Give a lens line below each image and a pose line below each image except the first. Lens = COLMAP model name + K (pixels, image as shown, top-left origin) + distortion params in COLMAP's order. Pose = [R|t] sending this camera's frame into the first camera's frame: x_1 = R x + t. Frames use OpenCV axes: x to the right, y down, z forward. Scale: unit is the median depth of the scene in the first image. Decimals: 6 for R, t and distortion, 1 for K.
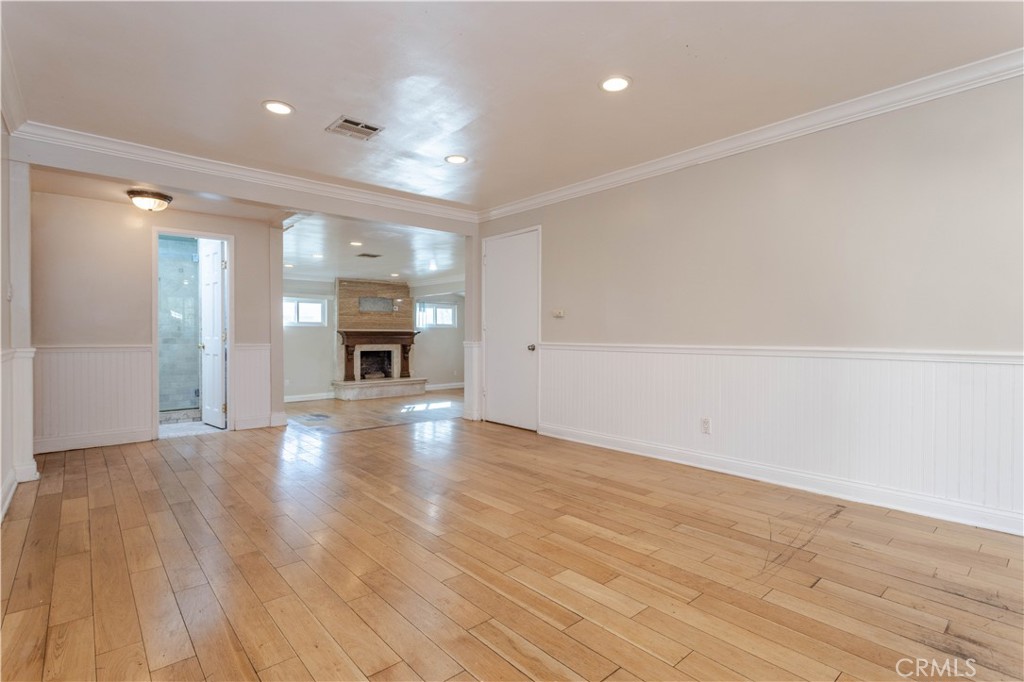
lens RADIAL K [[494.2, 0, 513.3], [0, 494.2, 337.3], [0, 0, 1]] dist [-0.013532, 0.000549]
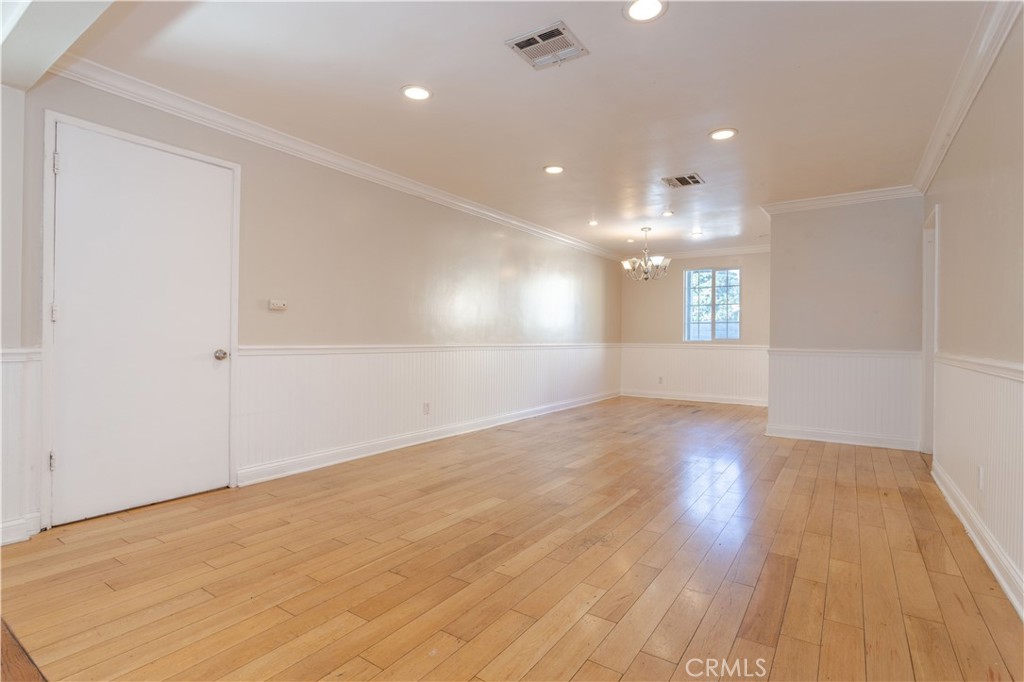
lens RADIAL K [[494.2, 0, 513.3], [0, 494.2, 337.3], [0, 0, 1]] dist [-0.013532, 0.000549]
pose [[-0.246448, -0.003088, 0.969151, -0.904219], [-0.004899, 0.999986, 0.001941, -0.005945], [-0.969144, -0.004269, -0.246460, 1.108173]]
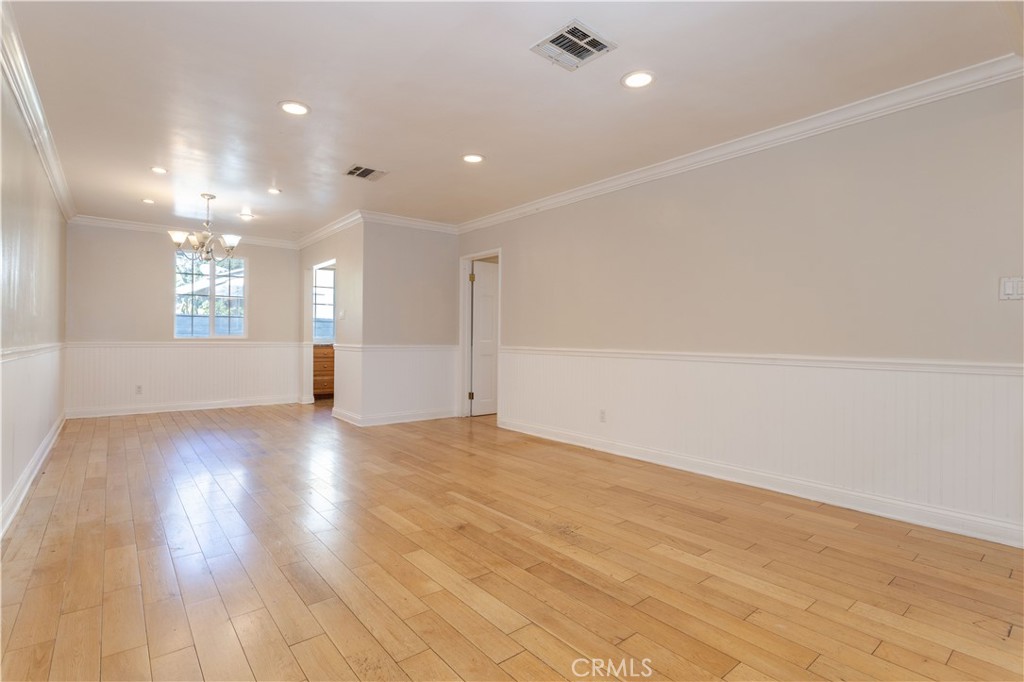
lens RADIAL K [[494.2, 0, 513.3], [0, 494.2, 337.3], [0, 0, 1]] dist [-0.013532, 0.000549]
pose [[-0.999170, -0.011491, 0.039082, -0.243252], [-0.011434, 0.999933, 0.001697, -0.008378], [-0.039098, 0.001249, -0.999235, 1.545005]]
